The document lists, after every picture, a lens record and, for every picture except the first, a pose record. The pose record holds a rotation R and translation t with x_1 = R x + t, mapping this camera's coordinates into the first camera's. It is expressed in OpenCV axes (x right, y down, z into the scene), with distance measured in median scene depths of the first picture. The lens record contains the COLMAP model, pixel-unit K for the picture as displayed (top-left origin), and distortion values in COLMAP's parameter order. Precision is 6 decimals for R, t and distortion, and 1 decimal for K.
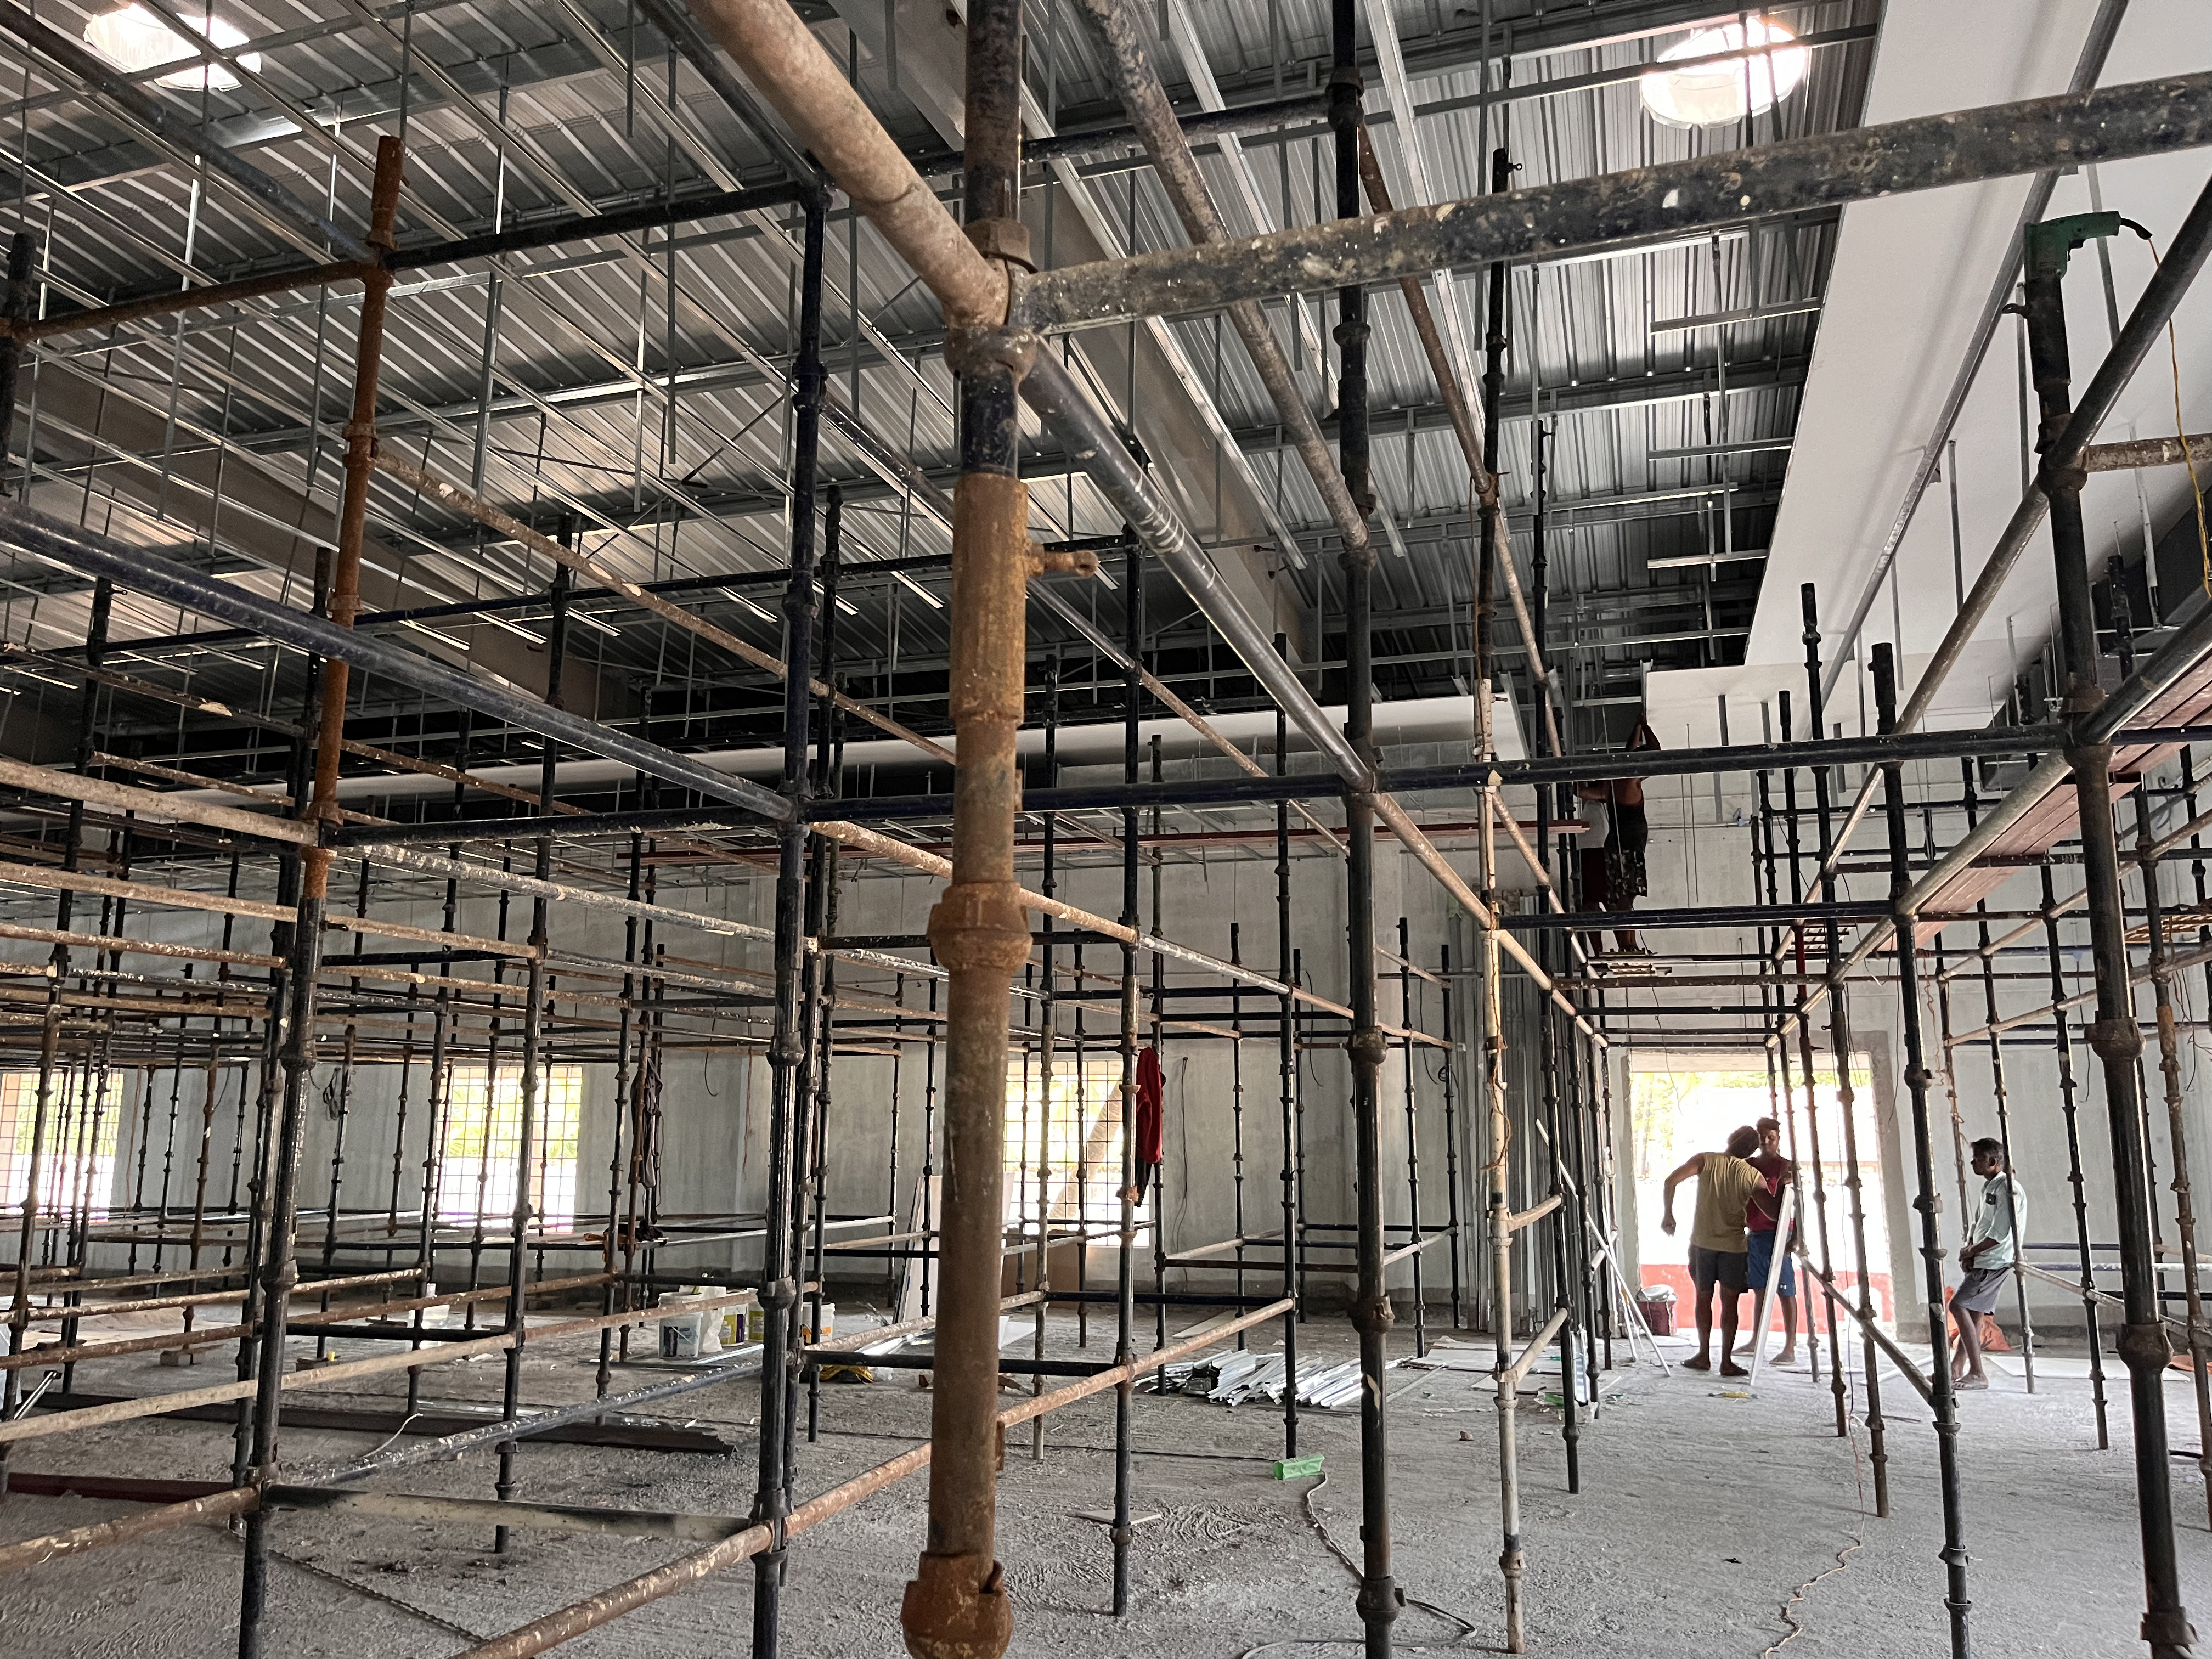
lens RADIAL K [[1672.2, 0, 1105.0], [0, 1672.2, 820.2], [0, 0, 1]] dist [0.063697, -0.089741]
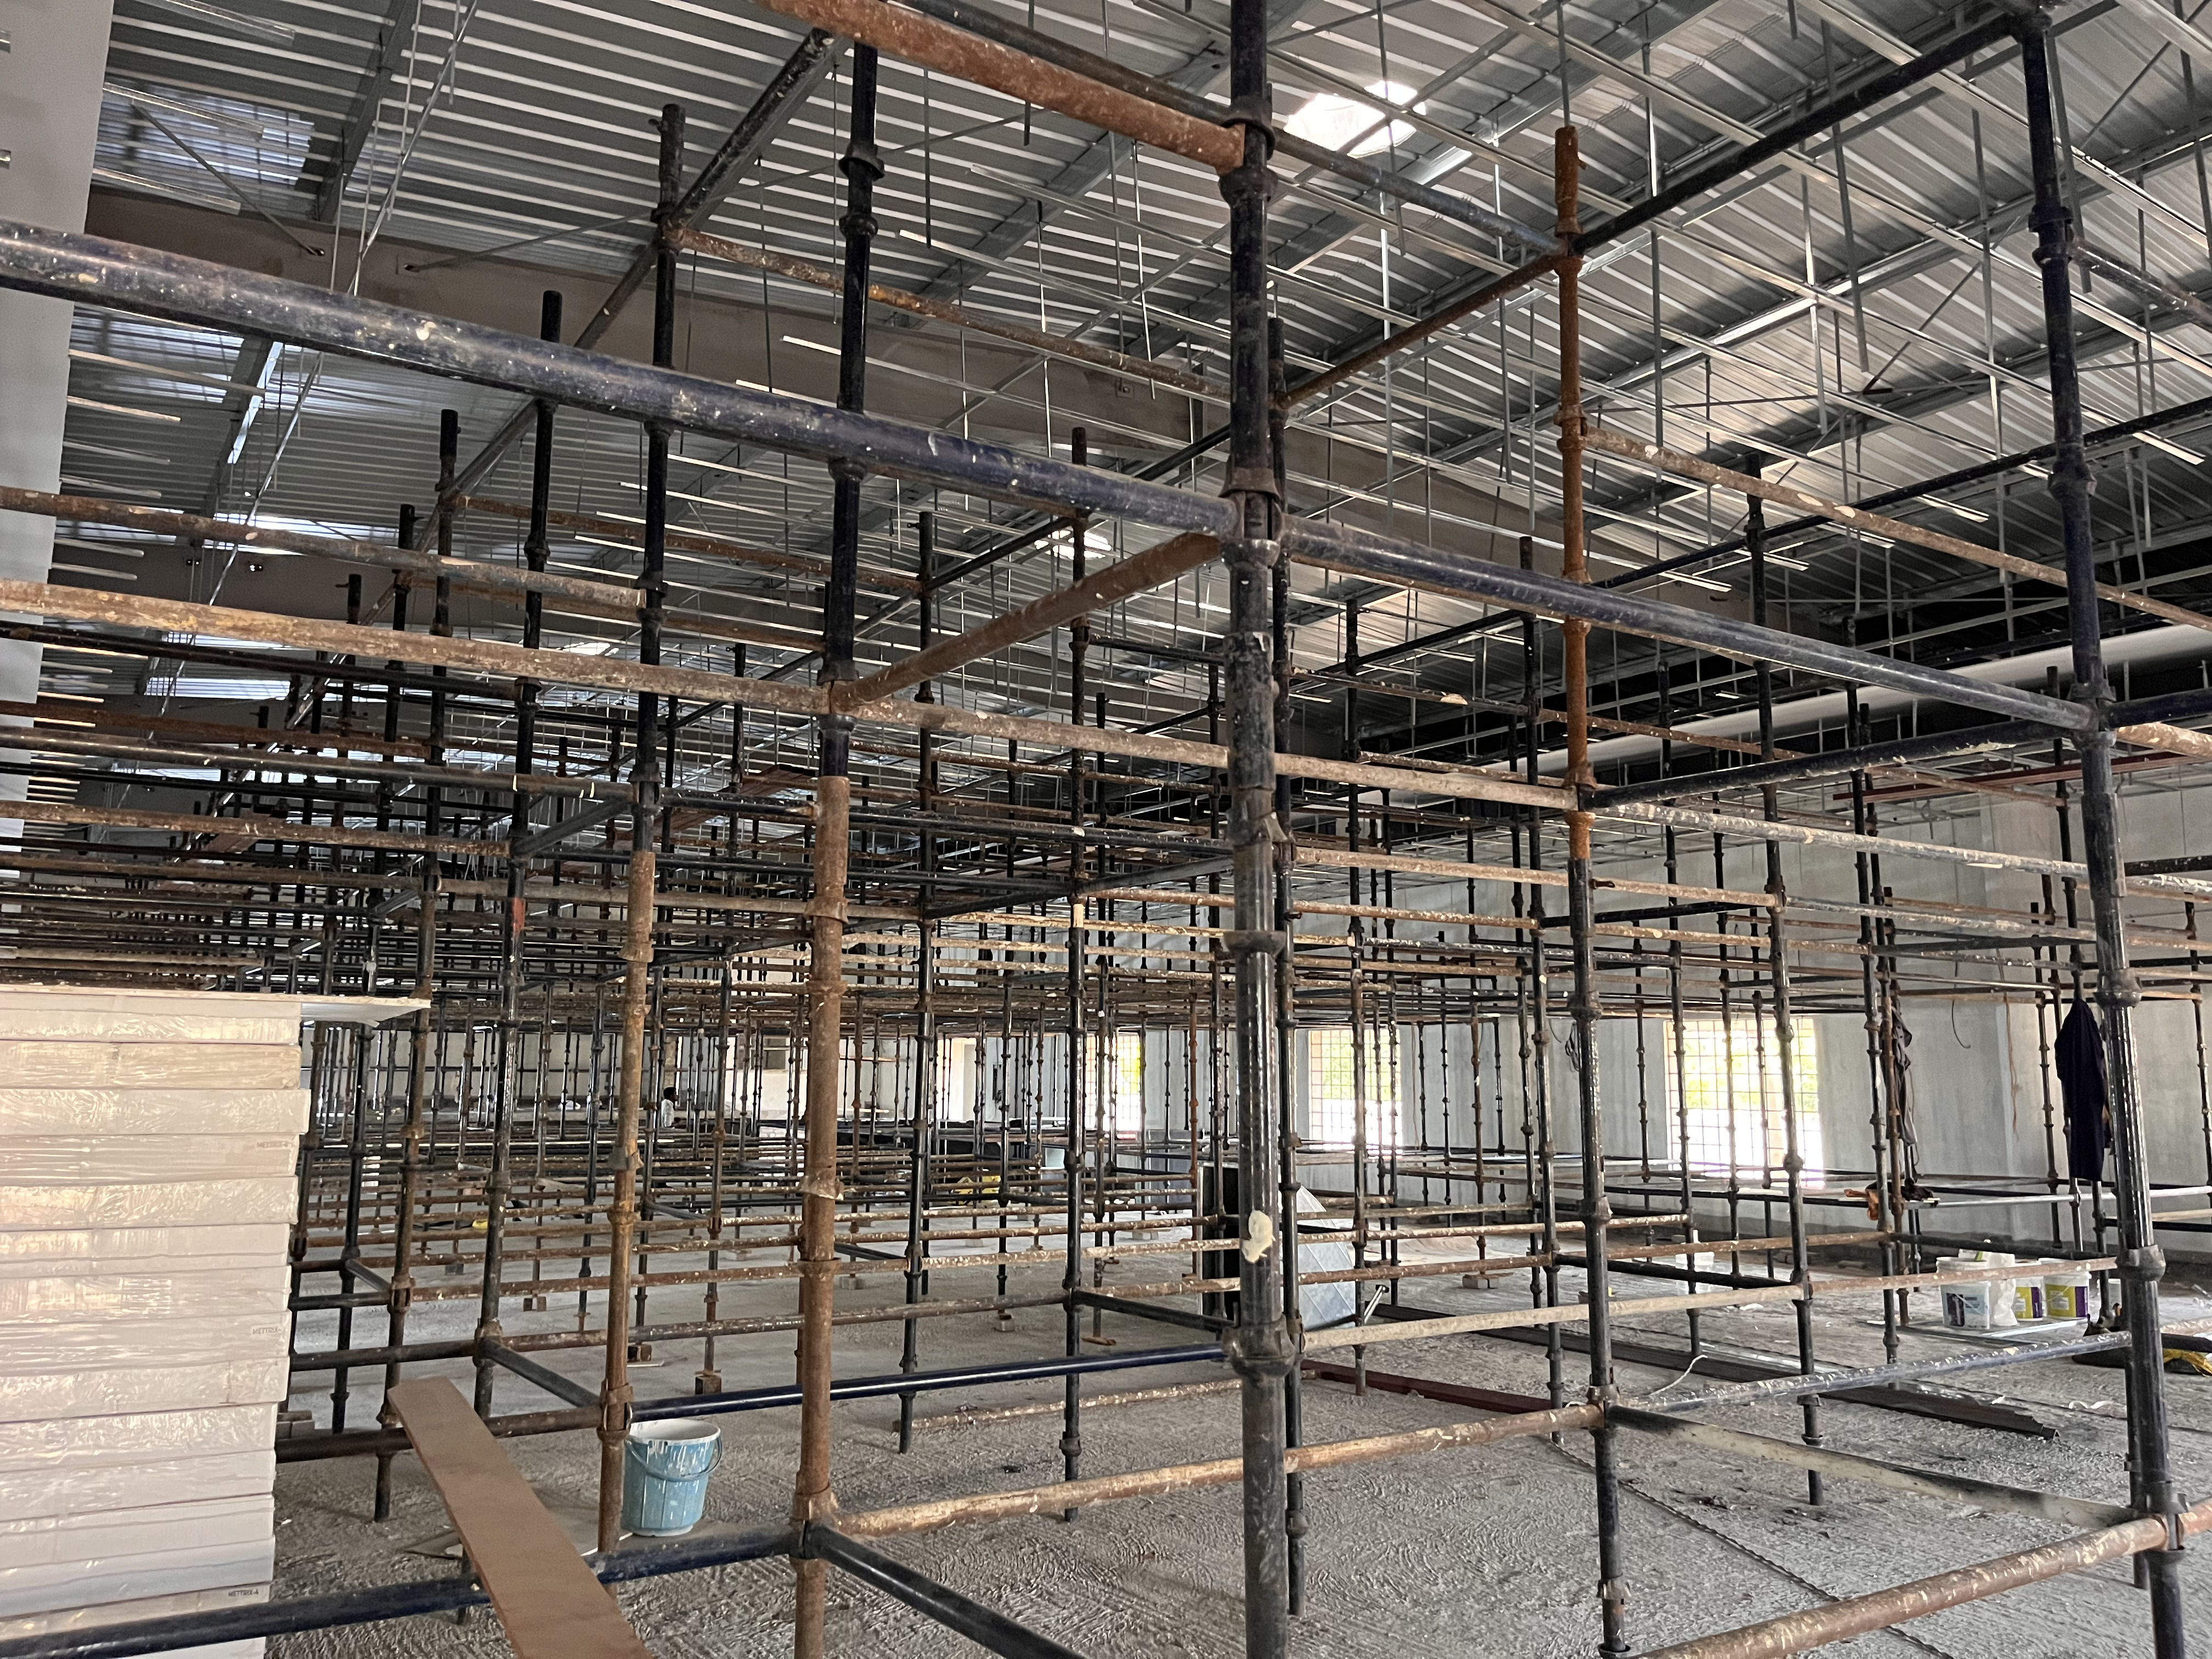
lens RADIAL K [[1672.2, 0, 1120.7], [0, 1672.2, 812.5], [0, 0, 1]] dist [0.063697, -0.089741]
pose [[0.779223, -0.094917, -0.619518, -0.016471], [0.108640, 0.993958, -0.015639, 0.001069], [0.617259, -0.055118, 0.784827, -0.004640]]
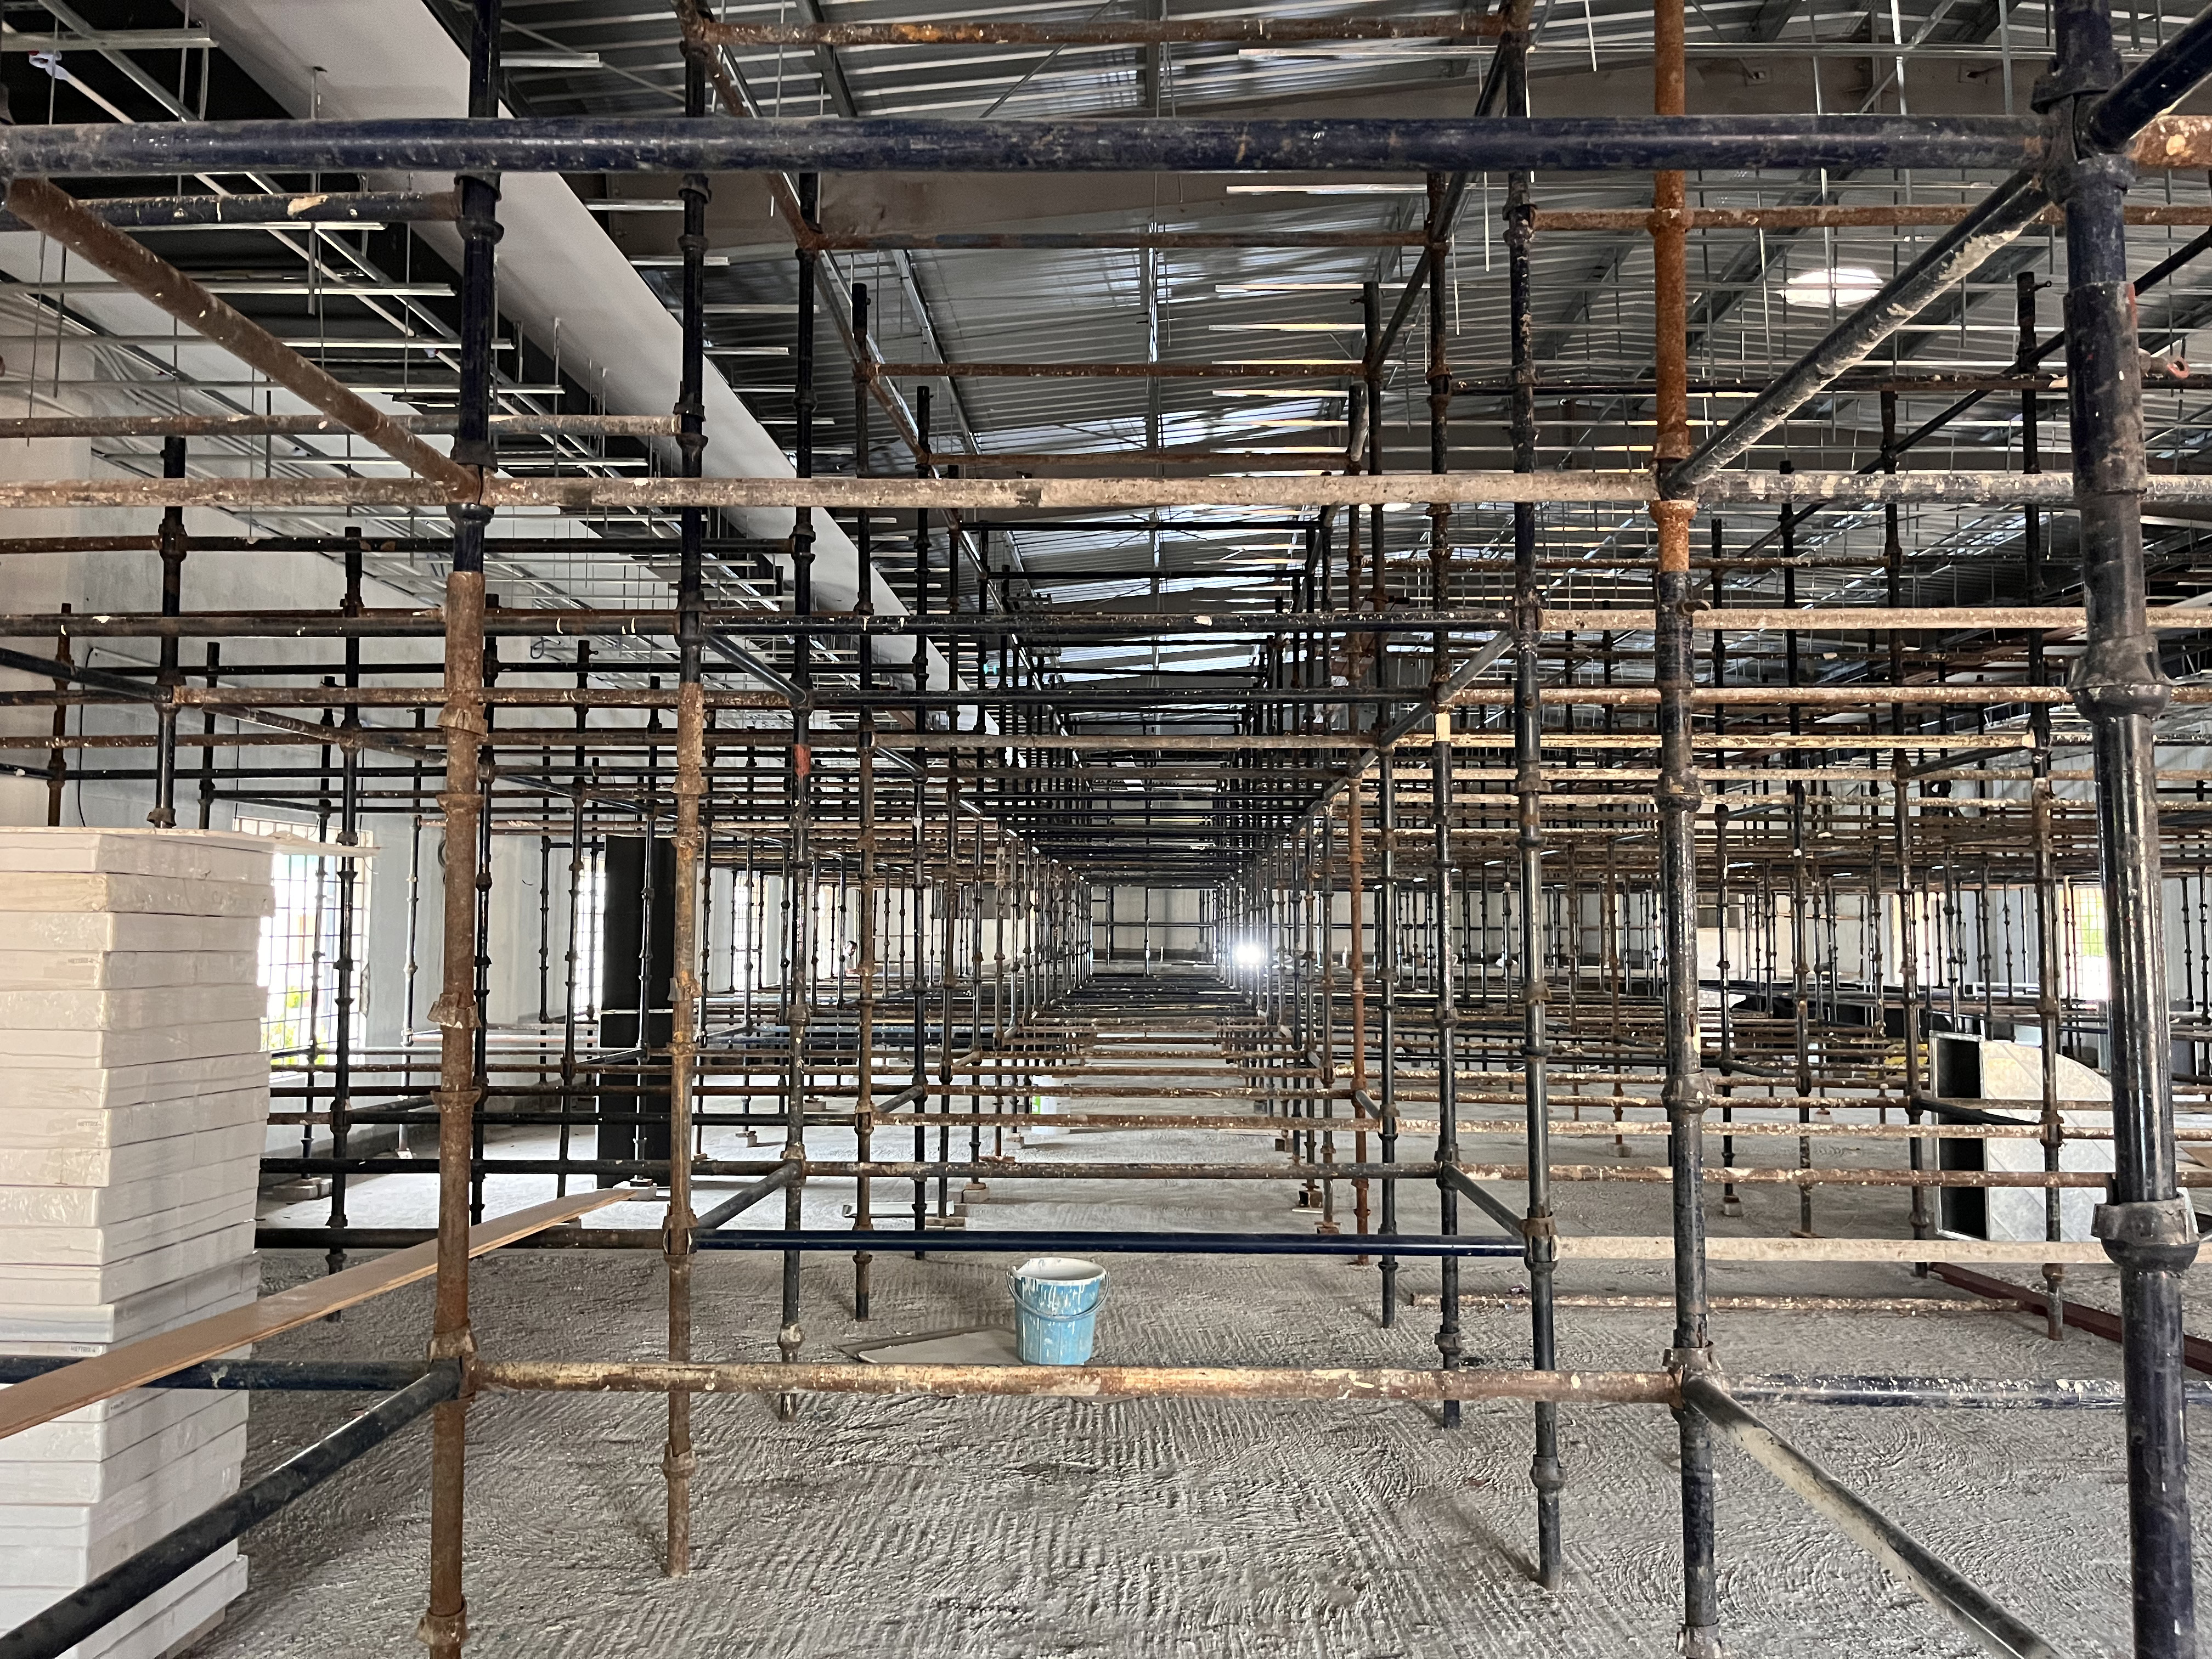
lens RADIAL K [[1672.2, 0, 1109.4], [0, 1672.2, 809.4], [0, 0, 1]] dist [0.063697, -0.089741]
pose [[0.278475, -0.070587, -0.957846, 0.062595], [0.168562, 0.985408, -0.023612, 0.056046], [0.945536, -0.154881, 0.286309, 0.259565]]
